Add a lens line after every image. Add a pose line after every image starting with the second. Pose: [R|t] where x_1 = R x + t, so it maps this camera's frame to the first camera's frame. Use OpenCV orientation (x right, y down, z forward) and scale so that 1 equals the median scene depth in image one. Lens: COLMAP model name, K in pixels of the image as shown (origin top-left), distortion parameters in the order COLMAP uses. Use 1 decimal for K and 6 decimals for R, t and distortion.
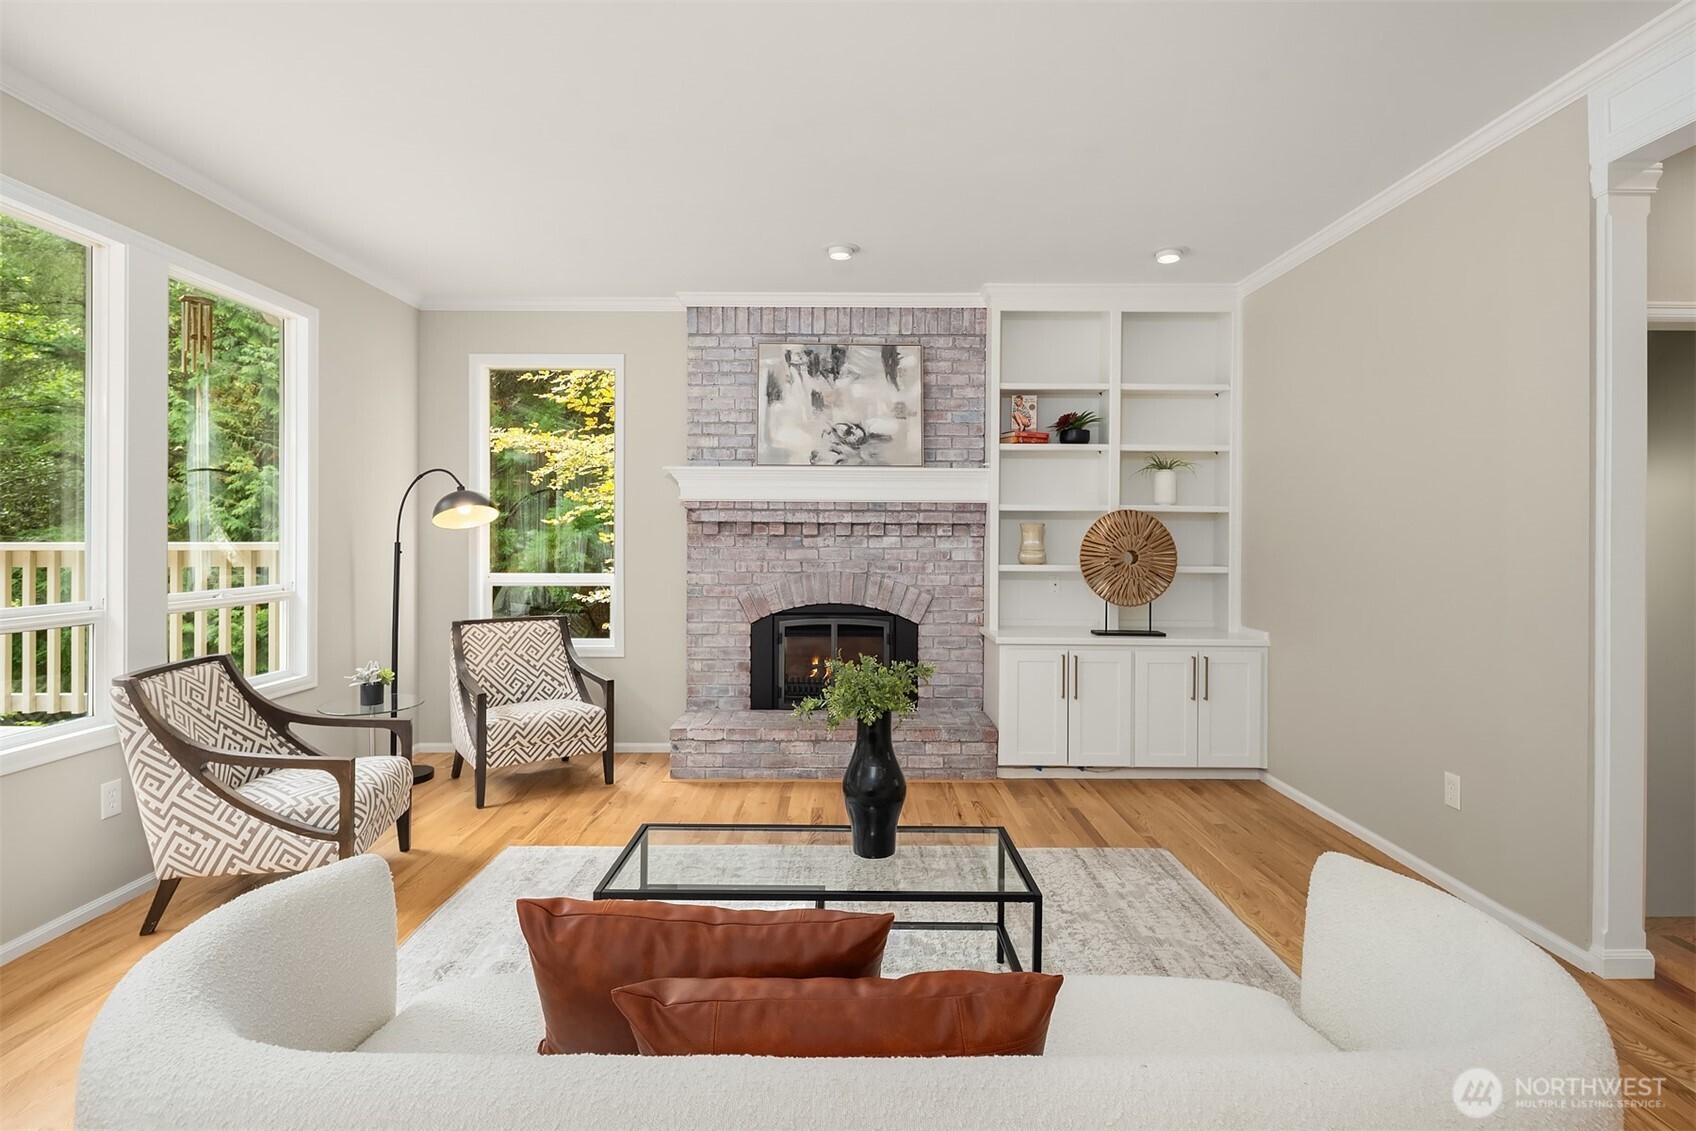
lens RADIAL K [[825.2, 0, 848.4], [0, 825.2, 537.0], [0, 0, 1]] dist [0.000631, -0.000919]
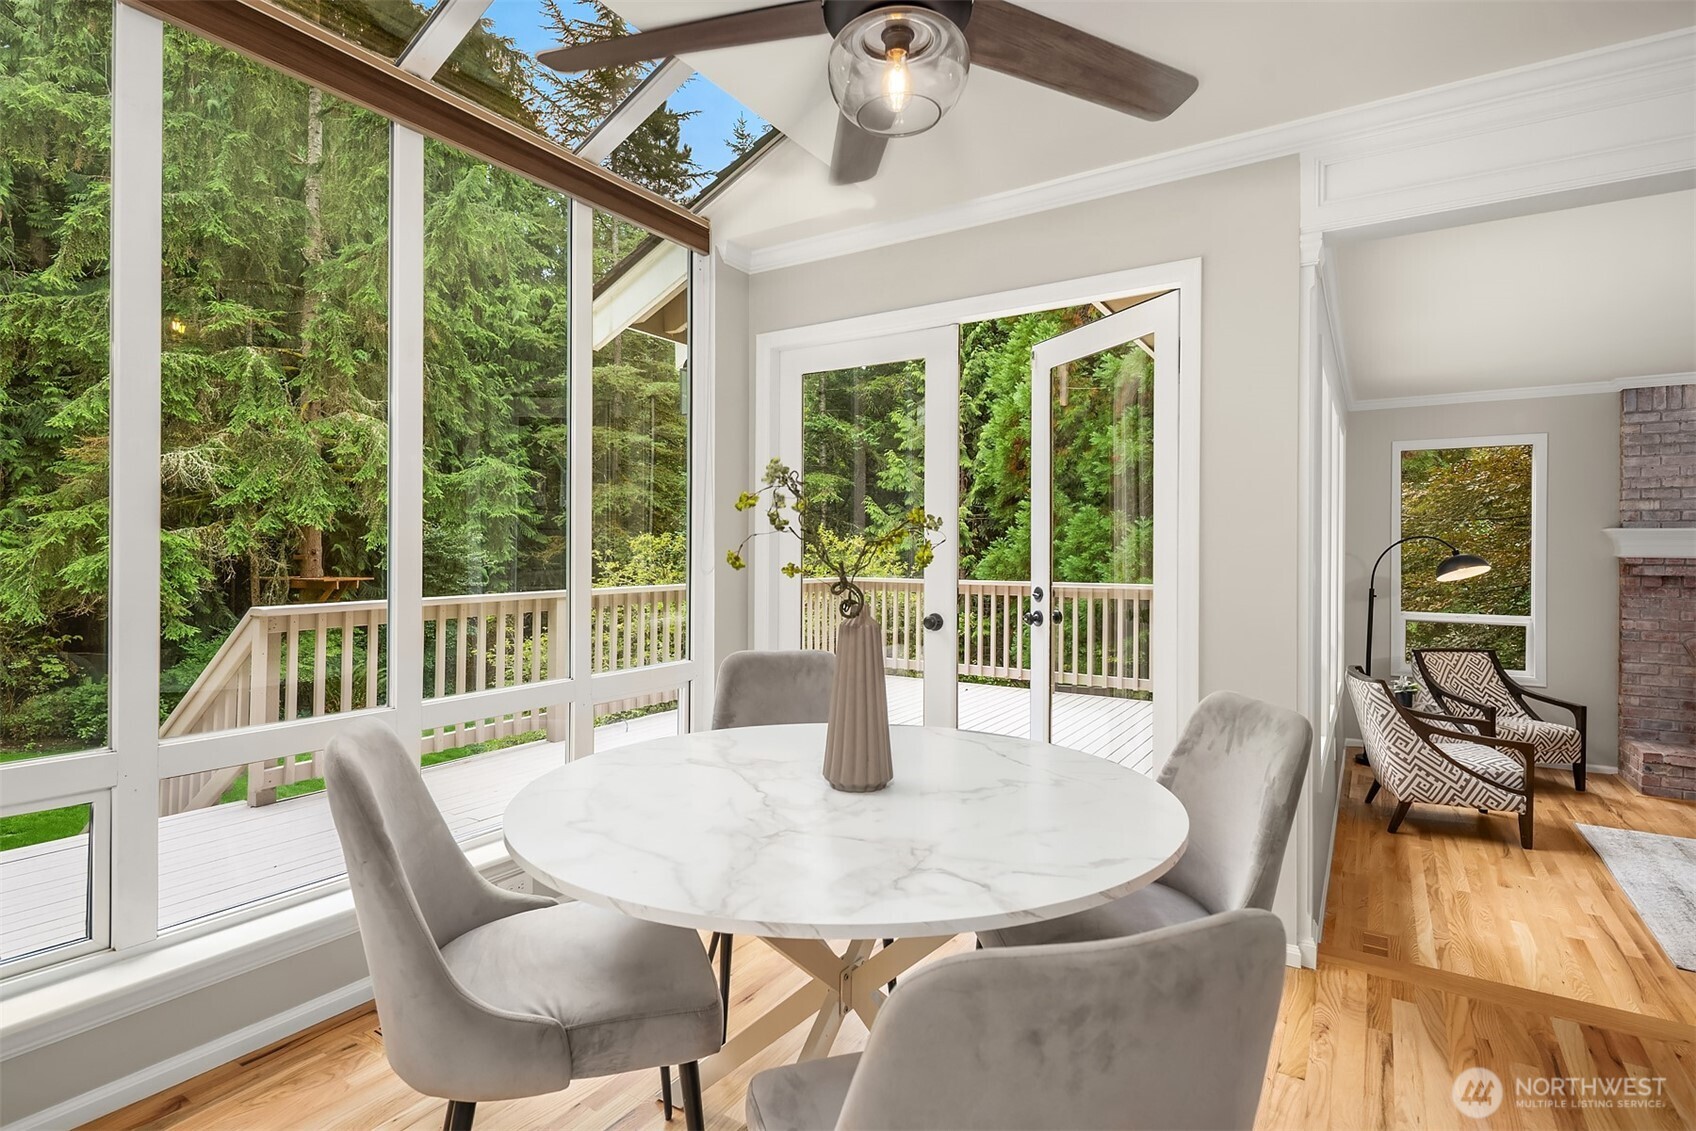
lens RADIAL K [[827.8, 0, 847.5], [0, 827.8, 550.6], [0, 0, 1]] dist [-0.001211, -0.000792]
pose [[0.840527, 0.003278, -0.541760, -0.488067], [-0.004855, 0.999987, -0.001481, -0.046495], [0.541749, 0.003875, 0.840532, -0.566251]]
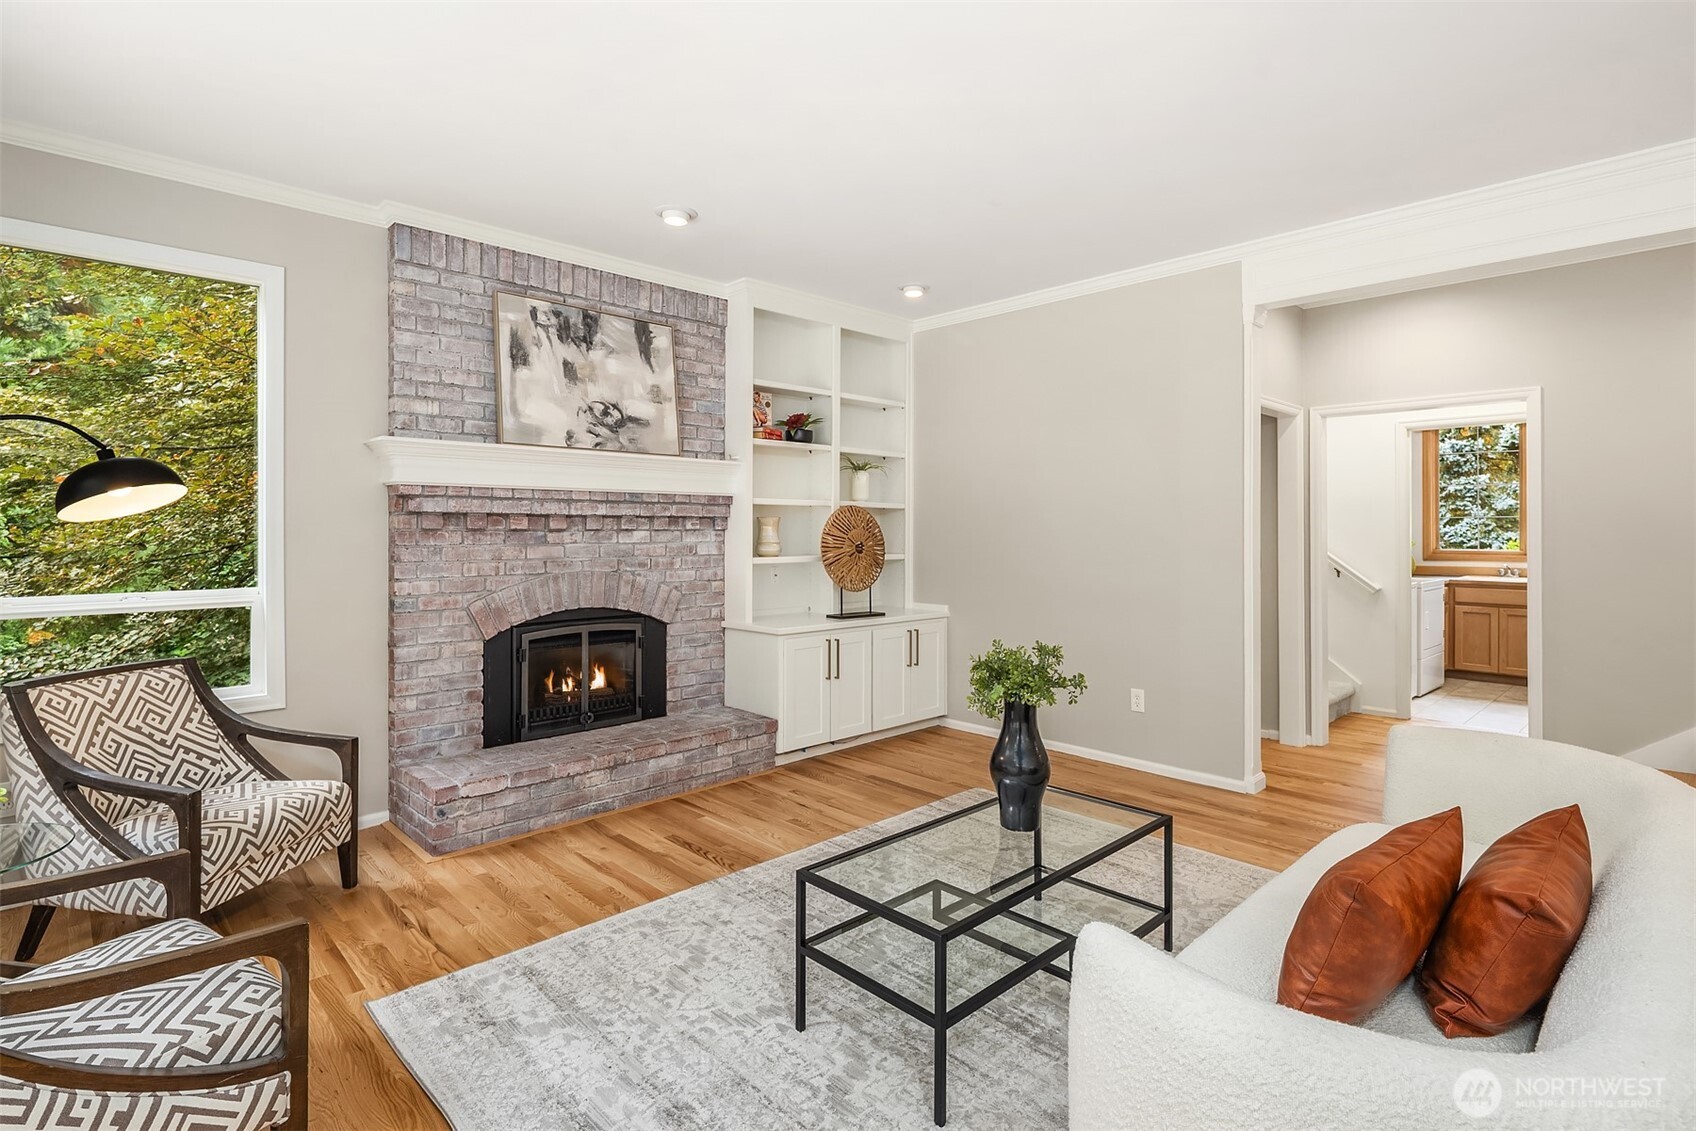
lens RADIAL K [[828.1, 0, 850.9], [0, 828.1, 526.3], [0, 0, 1]] dist [0.005375, -0.004865]
pose [[0.720965, -0.002454, 0.692967, -0.423332], [0.003374, 0.999994, 0.000031, -0.004451], [-0.692963, 0.002316, 0.720969, 0.179978]]
